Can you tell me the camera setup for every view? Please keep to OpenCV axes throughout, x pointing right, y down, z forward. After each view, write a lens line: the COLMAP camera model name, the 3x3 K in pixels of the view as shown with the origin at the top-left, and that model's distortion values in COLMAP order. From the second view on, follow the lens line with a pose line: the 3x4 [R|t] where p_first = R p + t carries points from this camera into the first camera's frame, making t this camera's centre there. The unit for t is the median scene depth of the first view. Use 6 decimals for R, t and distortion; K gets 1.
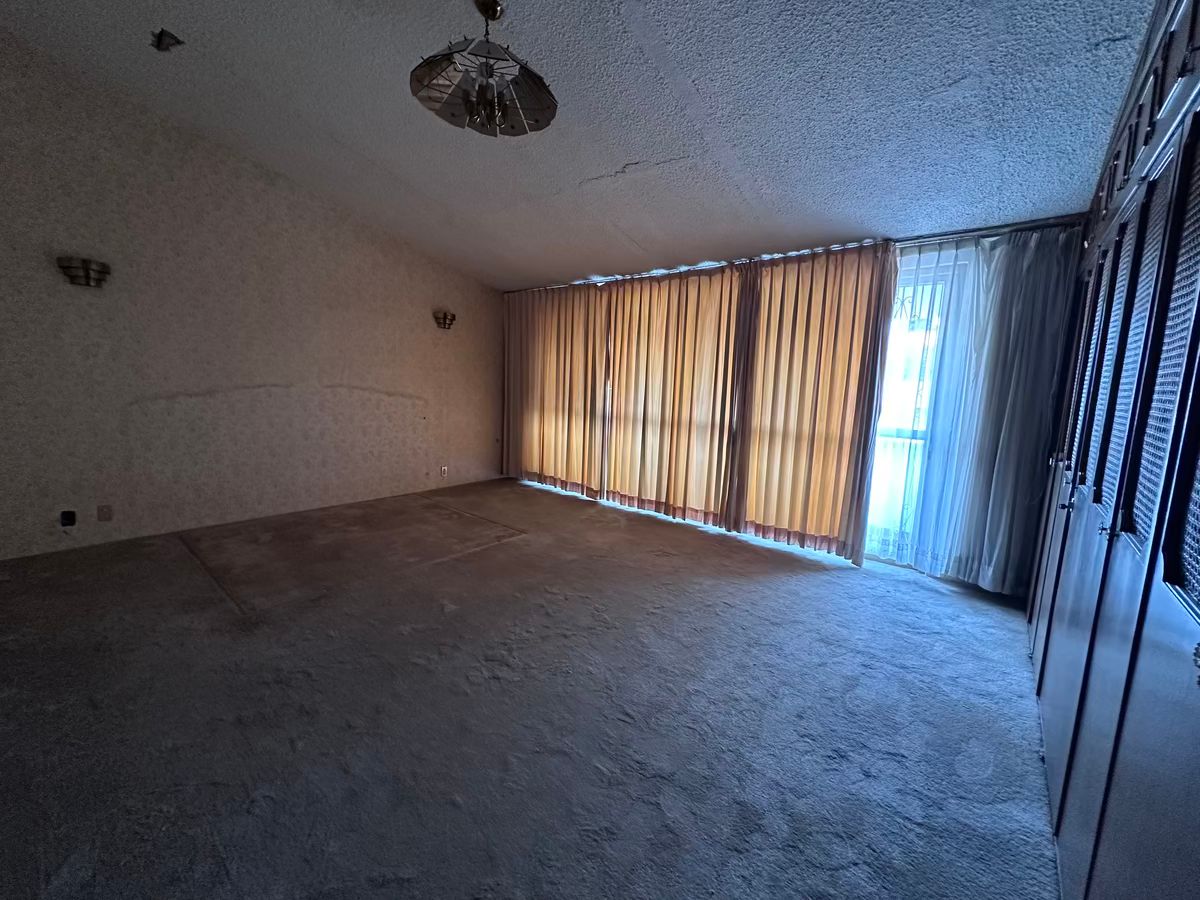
lens RADIAL K [[477.7, 0, 600.5], [0, 477.7, 448.1], [0, 0, 1]] dist [-0.001766, 0.000695]
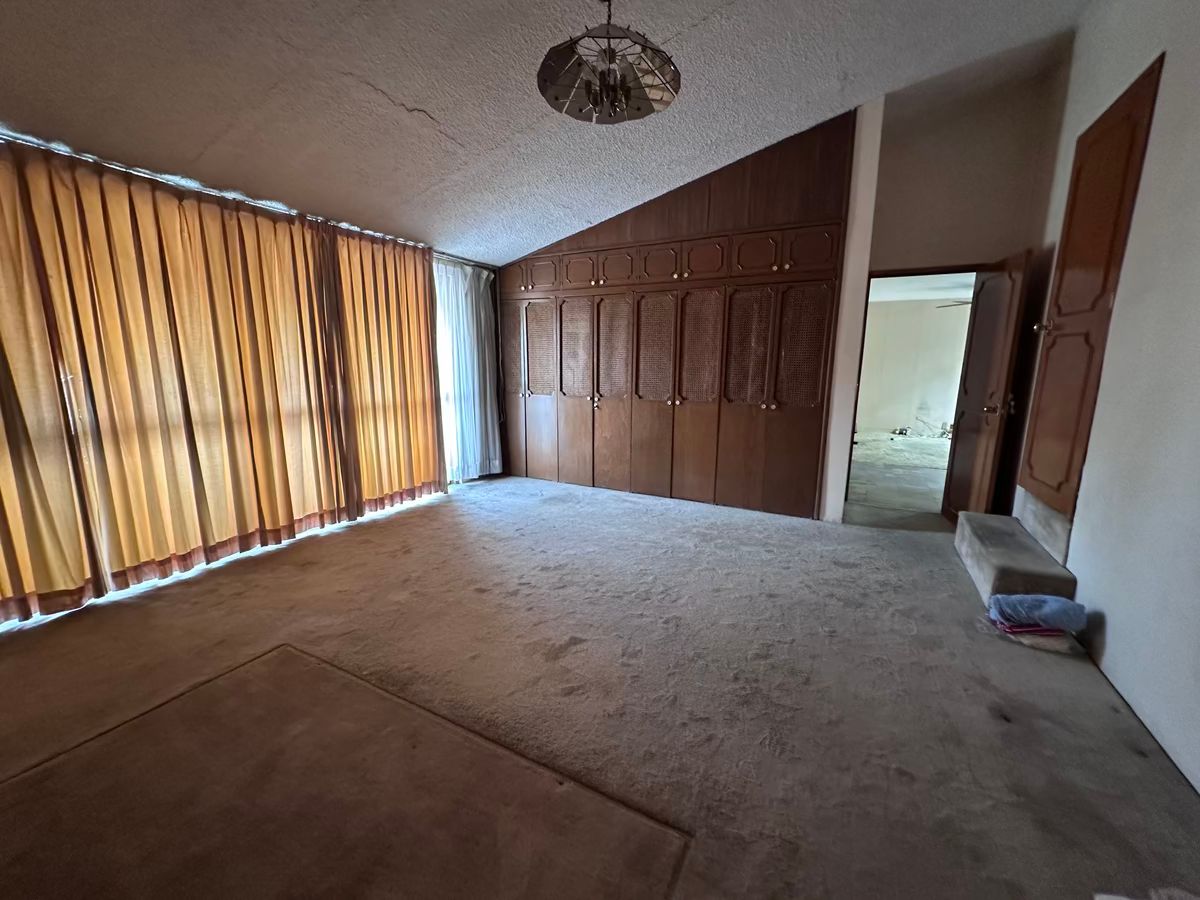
lens RADIAL K [[477.7, 0, 600.5], [0, 477.7, 448.1], [0, 0, 1]] dist [-0.001766, 0.000695]
pose [[-0.207182, -0.219642, 0.953327, -0.692845], [0.109988, 0.963063, 0.245789, -0.138033], [-0.972100, 0.155778, -0.175372, 0.675634]]
